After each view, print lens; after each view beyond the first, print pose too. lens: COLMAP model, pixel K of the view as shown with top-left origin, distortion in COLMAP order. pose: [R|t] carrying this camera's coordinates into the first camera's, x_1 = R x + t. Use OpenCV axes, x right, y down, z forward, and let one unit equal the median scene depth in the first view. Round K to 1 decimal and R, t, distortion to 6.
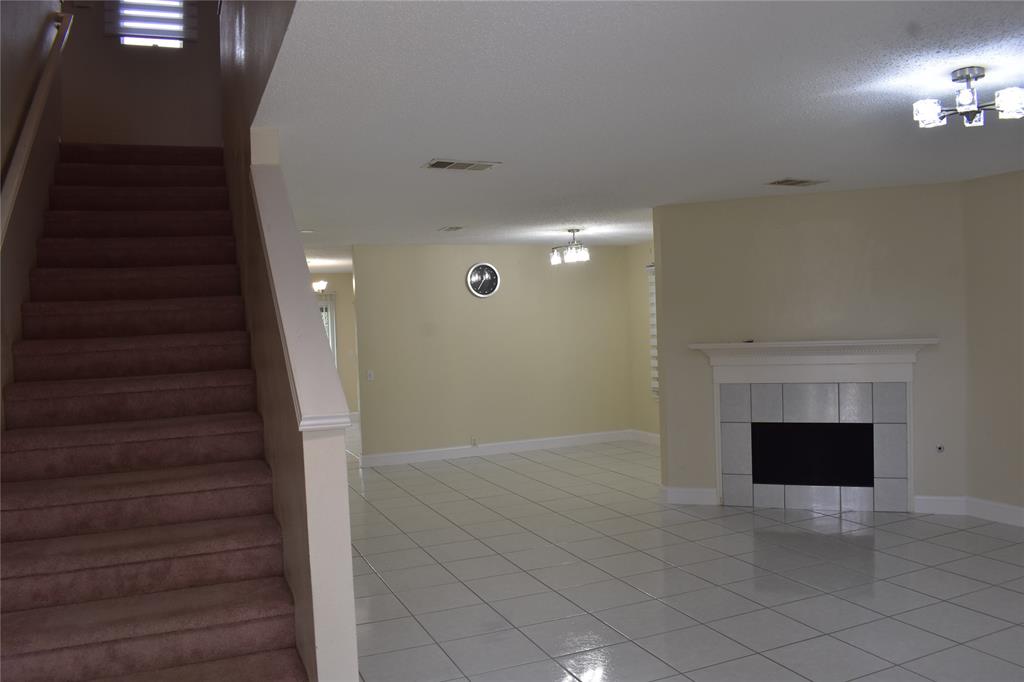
lens RADIAL K [[803.6, 0, 512.4], [0, 803.6, 340.6], [0, 0, 1]] dist [-0.067648, -0.001601]
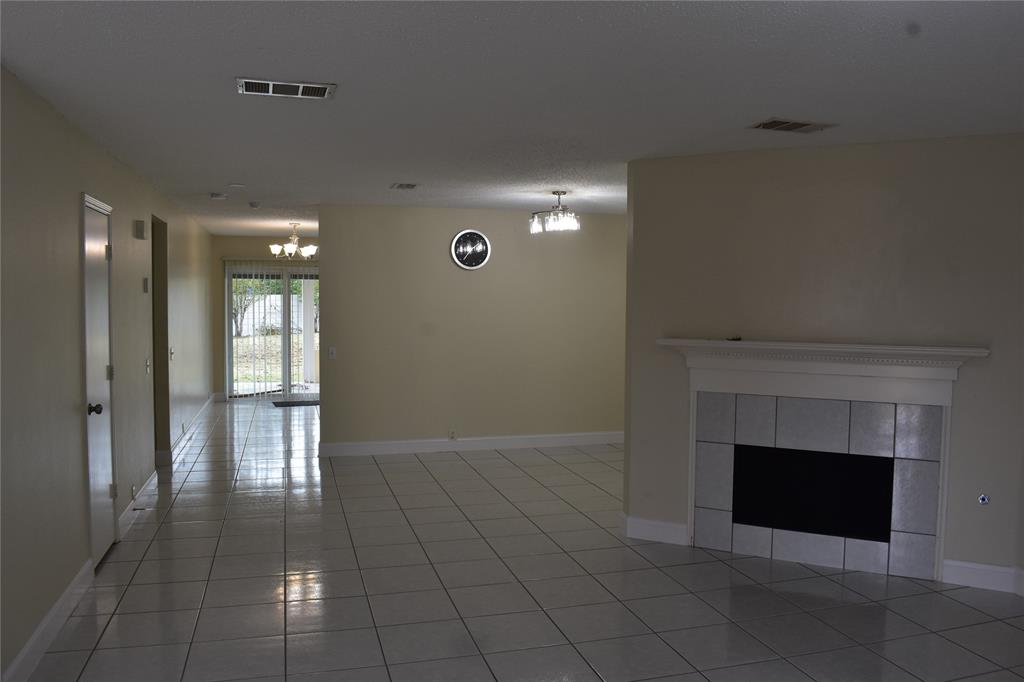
lens RADIAL K [[803.6, 0, 512.9], [0, 803.6, 340.4], [0, 0, 1]] dist [-0.067648, -0.001601]
pose [[0.990311, 0.048900, -0.129973, 0.180489], [-0.044604, 0.998364, 0.035768, -0.015284], [0.131510, -0.029624, 0.990872, 0.208653]]
